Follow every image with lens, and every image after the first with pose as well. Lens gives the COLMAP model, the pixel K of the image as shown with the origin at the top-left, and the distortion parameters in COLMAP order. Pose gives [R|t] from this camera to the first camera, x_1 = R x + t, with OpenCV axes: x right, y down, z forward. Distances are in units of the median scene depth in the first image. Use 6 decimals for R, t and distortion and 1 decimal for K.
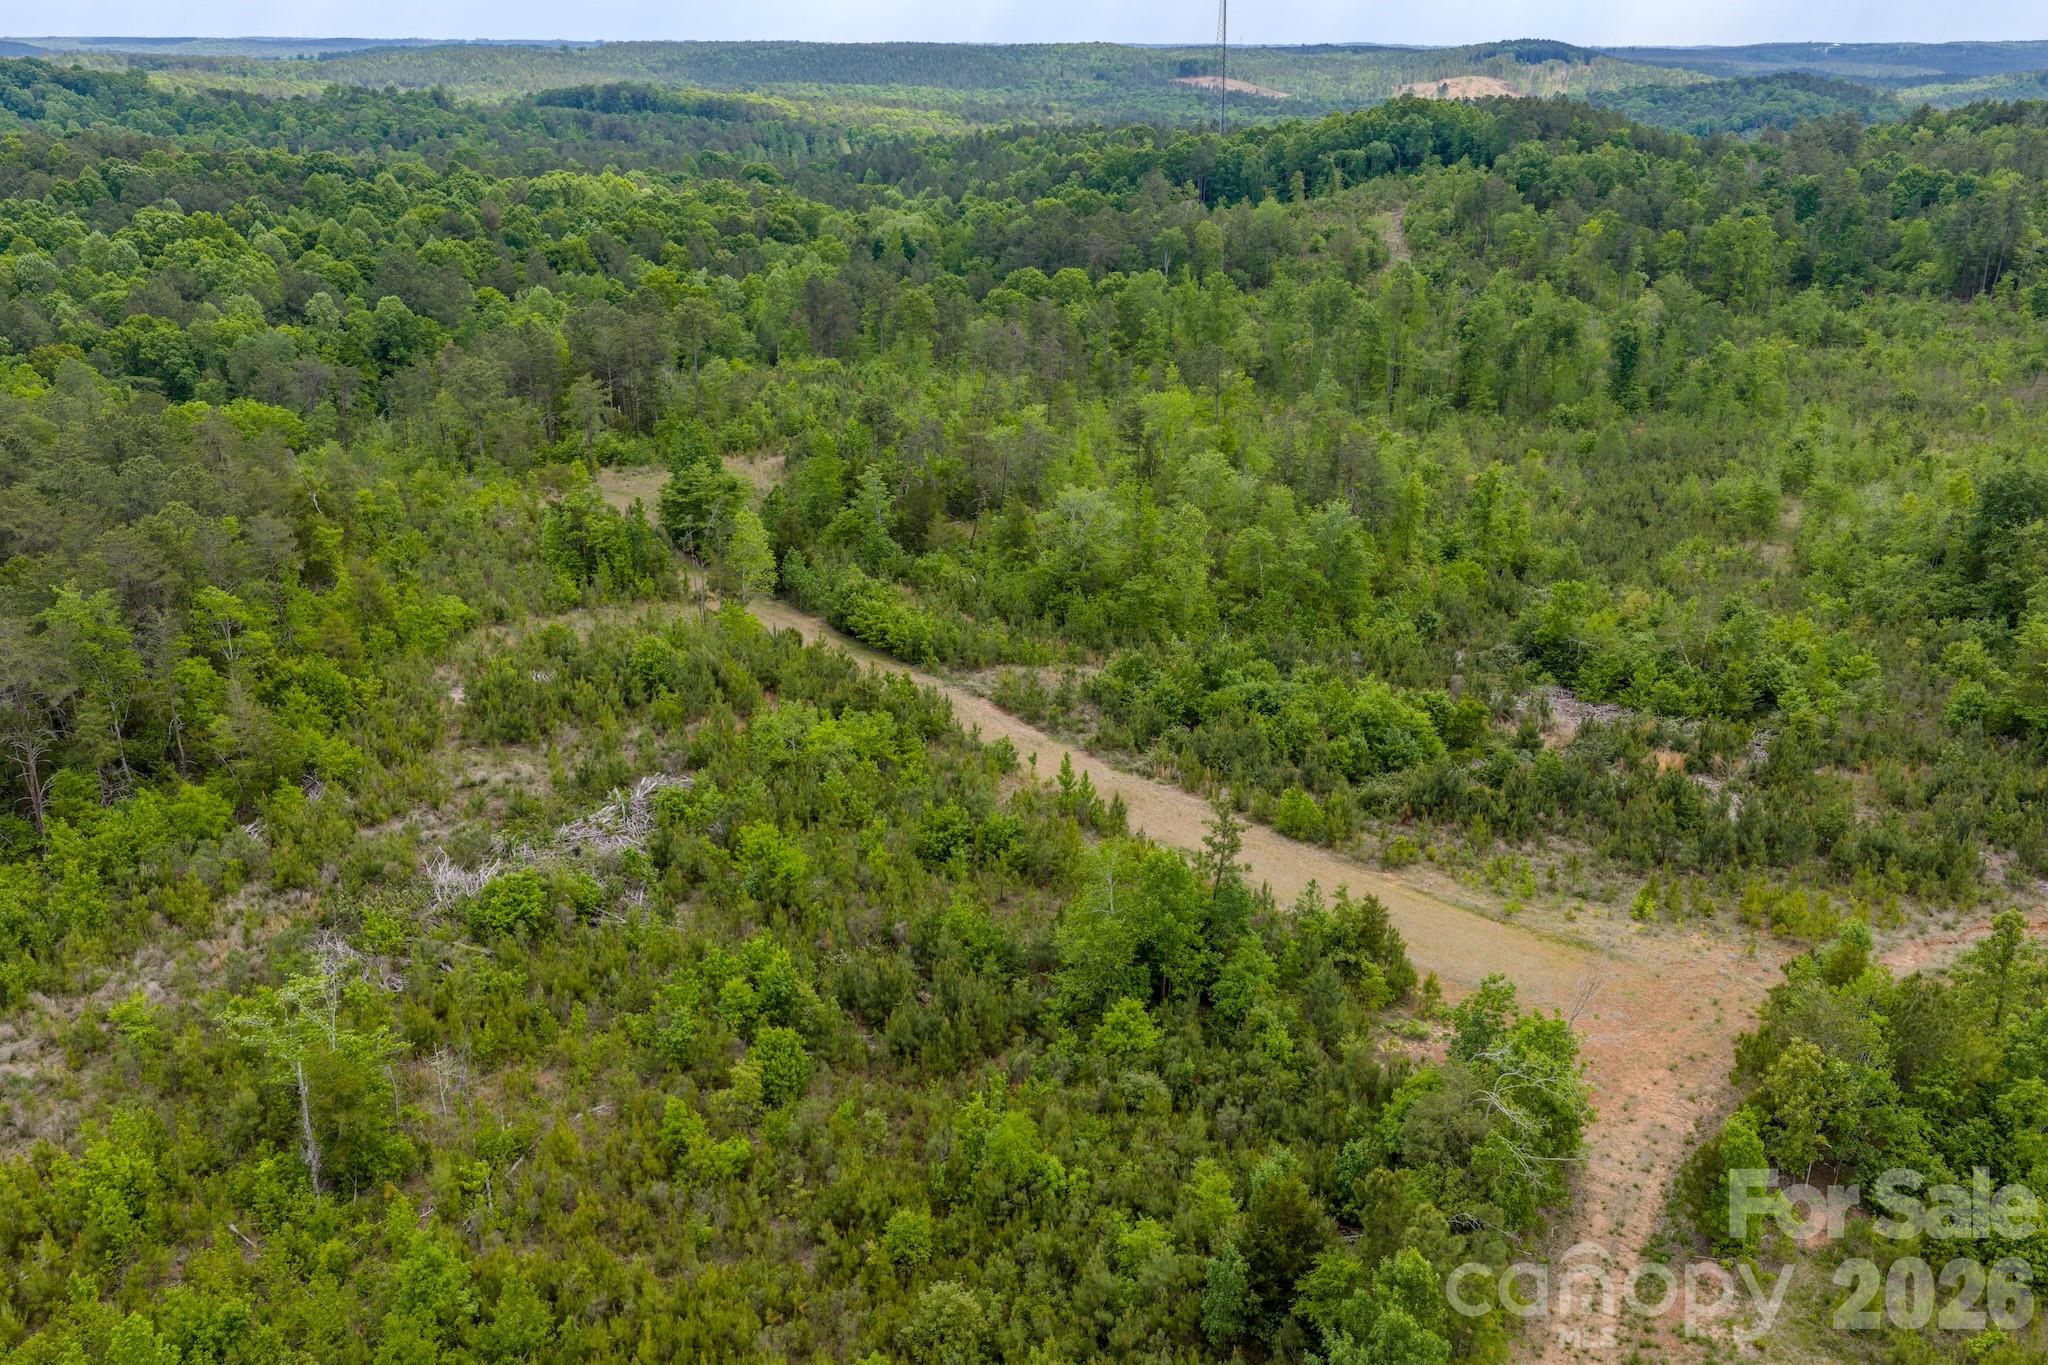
lens RADIAL K [[1702.4, 0, 1027.6], [0, 1702.4, 676.0], [0, 0, 1]] dist [0.019004, -0.022381]
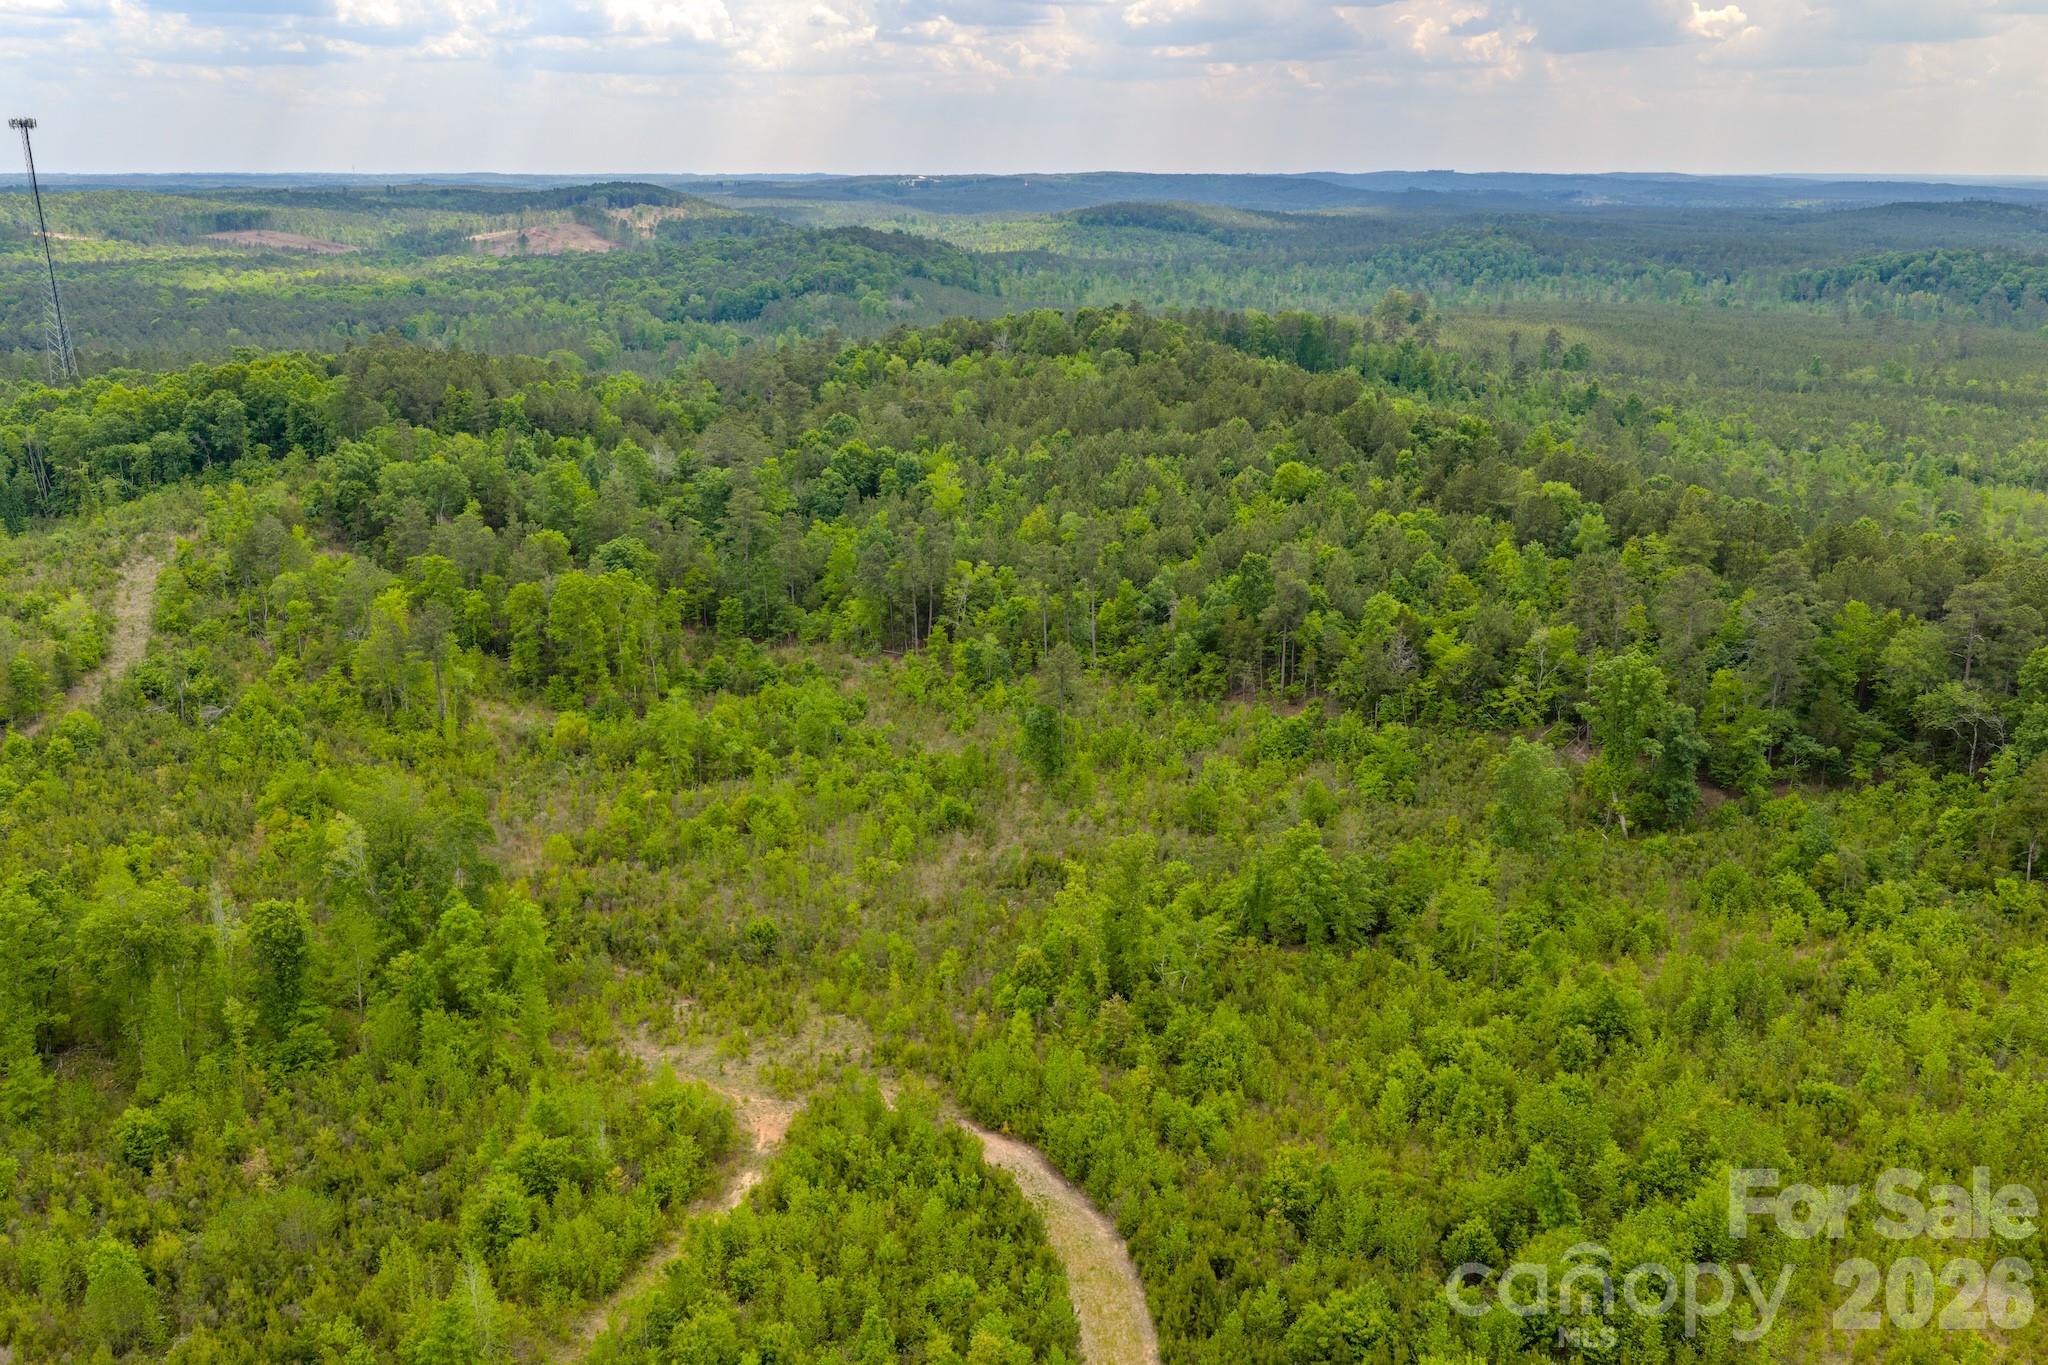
lens RADIAL K [[1702.4, 0, 1024.6], [0, 1702.4, 681.7], [0, 0, 1]] dist [0.019004, -0.022381]
pose [[0.892234, -0.134233, 0.431161, 0.486780], [0.160971, 0.986618, -0.025947, -0.324708], [-0.421909, 0.092555, 0.901902, 0.526126]]
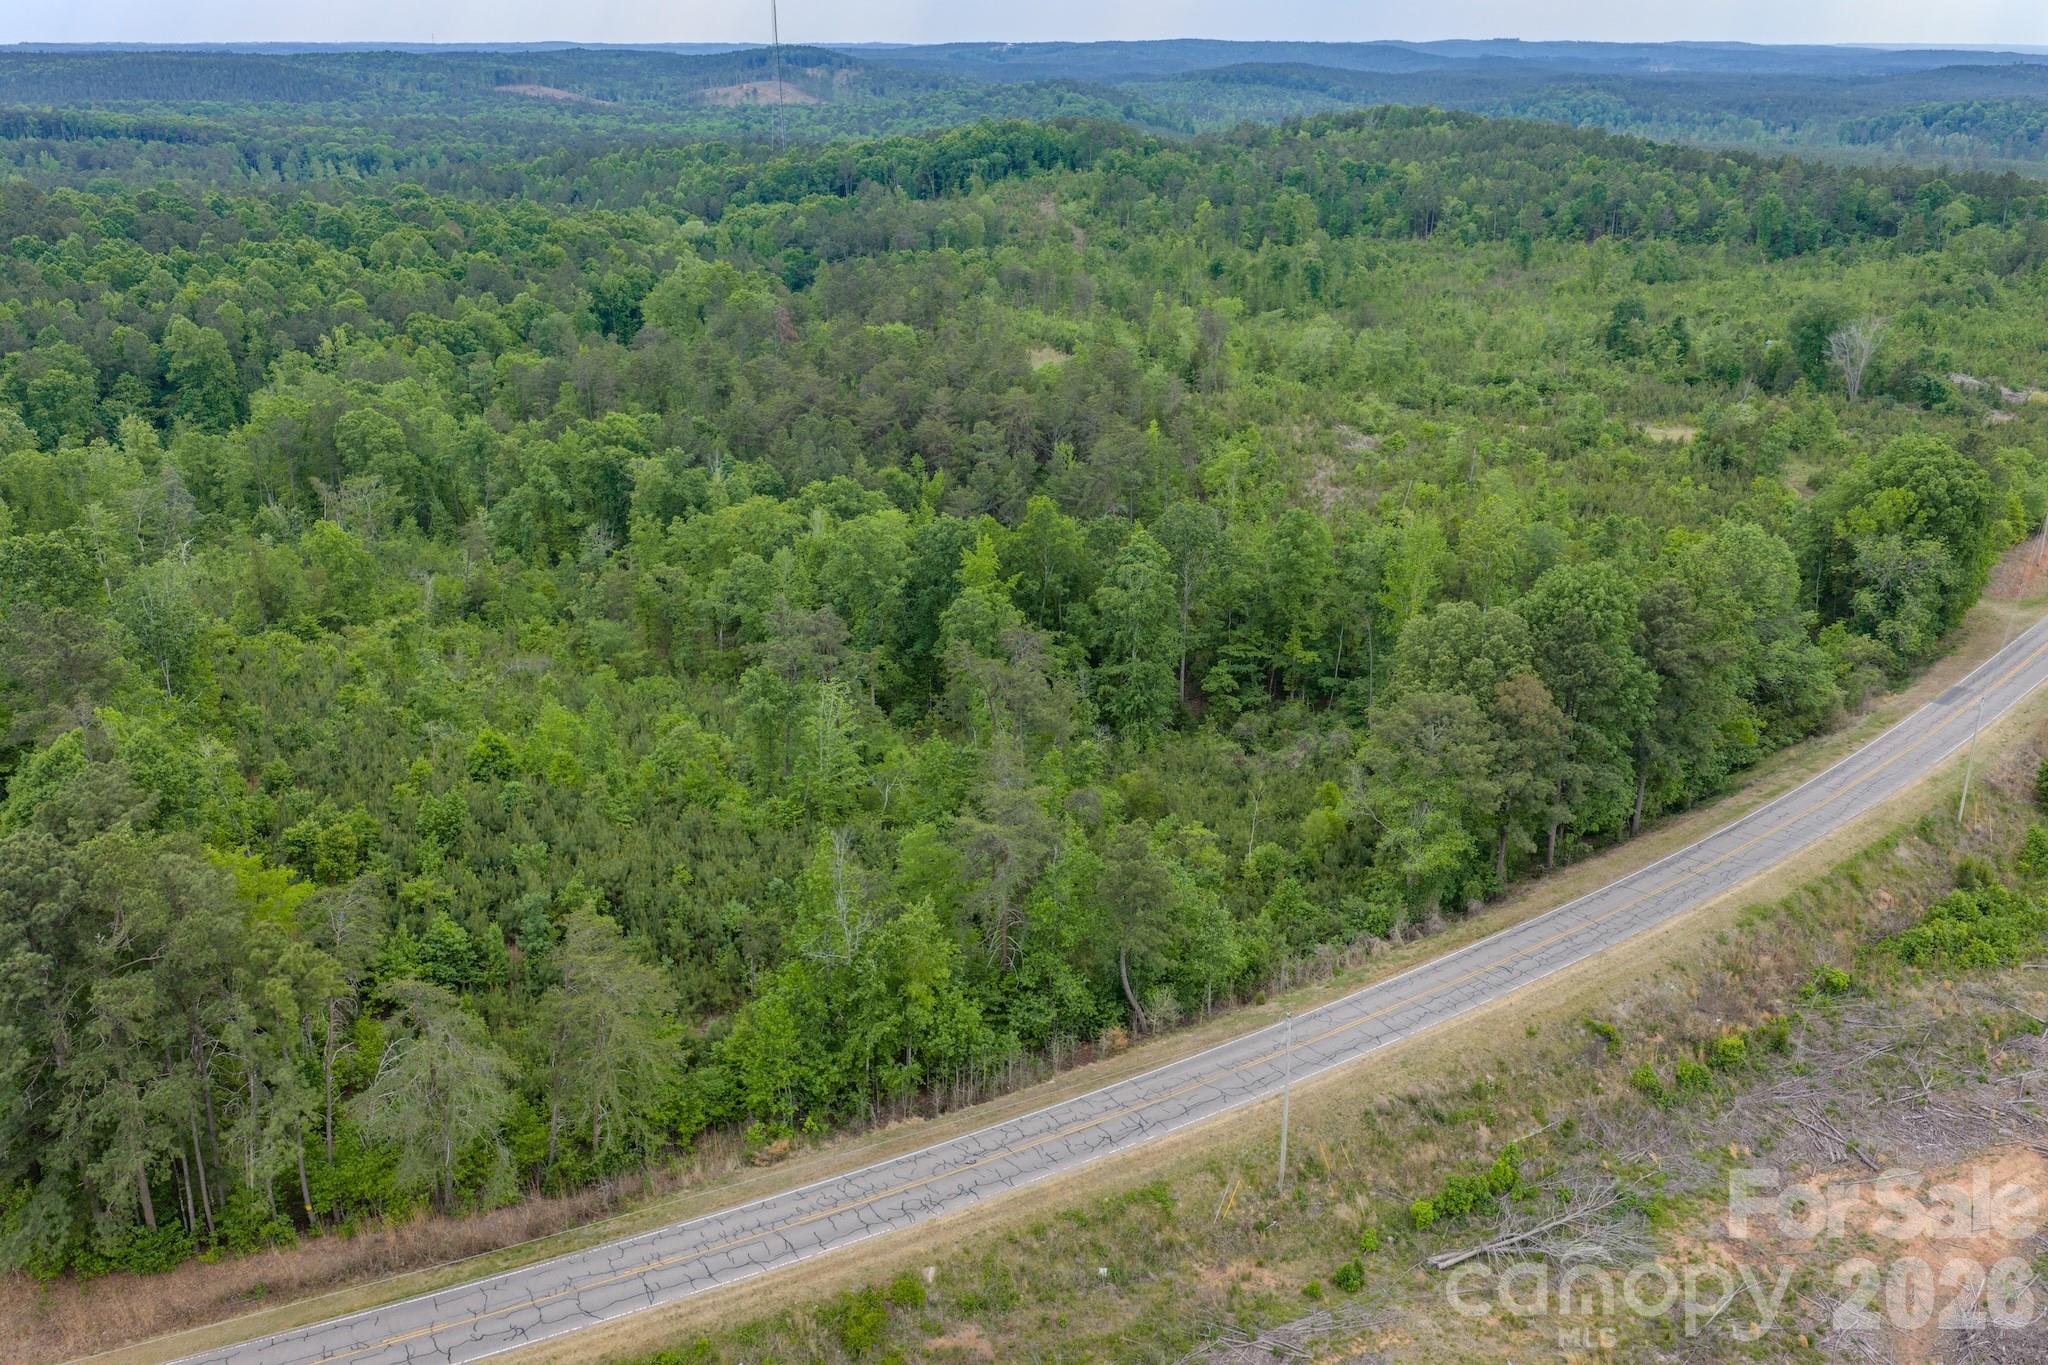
lens RADIAL K [[1702.4, 0, 1024.0], [0, 1702.4, 685.2], [0, 0, 1]] dist [0.019004, -0.022381]
pose [[0.901958, -0.156999, 0.402273, -0.959322], [0.154168, 0.987249, 0.039635, 0.149235], [-0.403366, 0.026268, 0.914661, -0.632319]]
